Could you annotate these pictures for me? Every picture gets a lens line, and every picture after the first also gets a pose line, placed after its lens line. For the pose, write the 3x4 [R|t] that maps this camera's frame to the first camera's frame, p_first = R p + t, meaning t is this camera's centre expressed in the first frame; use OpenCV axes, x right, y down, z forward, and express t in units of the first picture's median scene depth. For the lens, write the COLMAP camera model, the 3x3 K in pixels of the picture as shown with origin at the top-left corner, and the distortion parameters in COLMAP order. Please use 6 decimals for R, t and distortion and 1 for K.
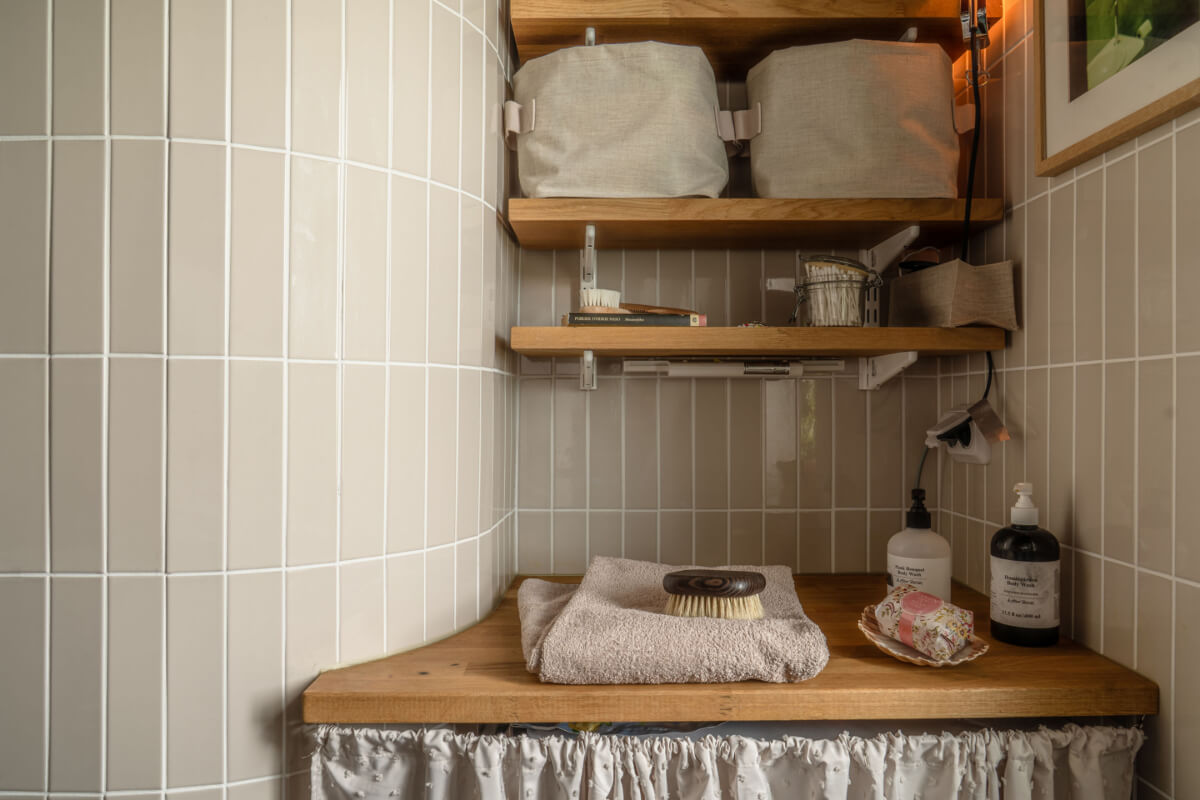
lens RADIAL K [[854.5, 0, 587.8], [0, 854.5, 396.8], [0, 0, 1]] dist [0.003821, 0.004991]
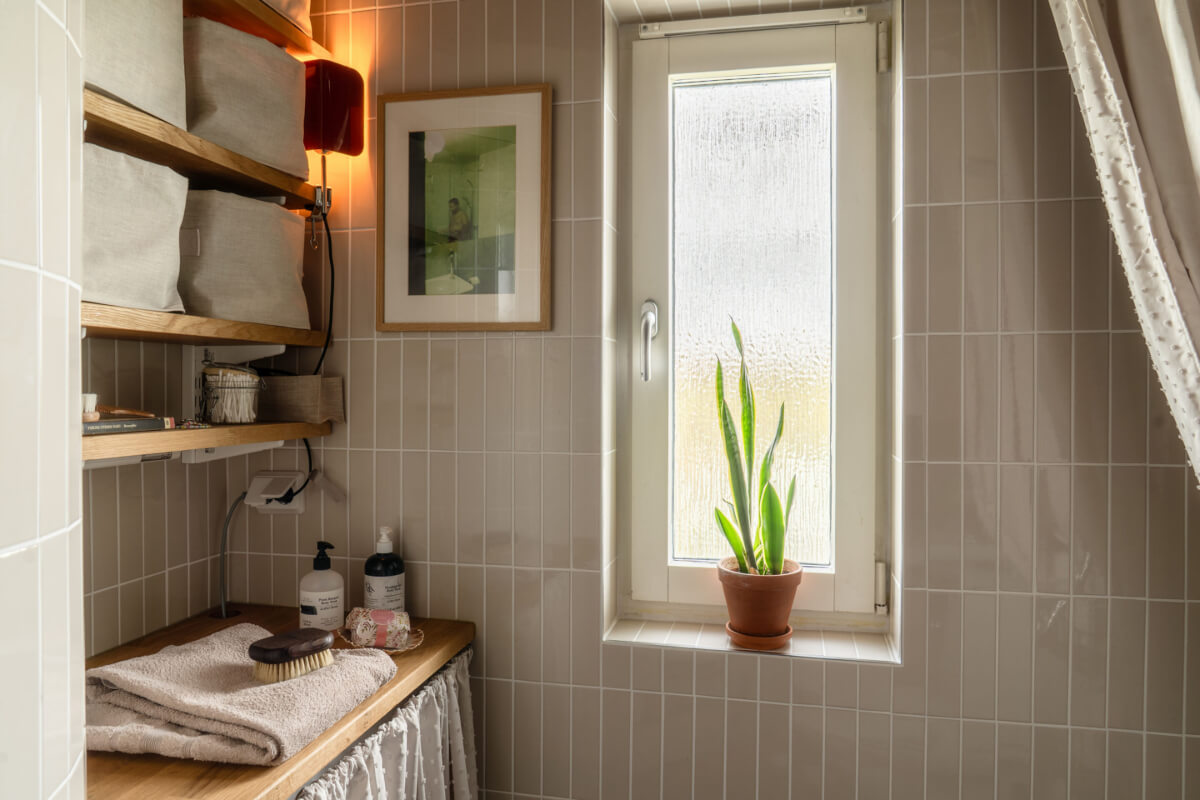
lens RADIAL K [[854.5, 0, 587.8], [0, 854.5, 396.8], [0, 0, 1]] dist [0.003821, 0.004991]
pose [[0.212352, -0.017959, 0.977028, -0.895072], [-0.014781, 0.999658, 0.021587, -0.168405], [-0.977081, -0.019026, 0.212014, 0.271443]]
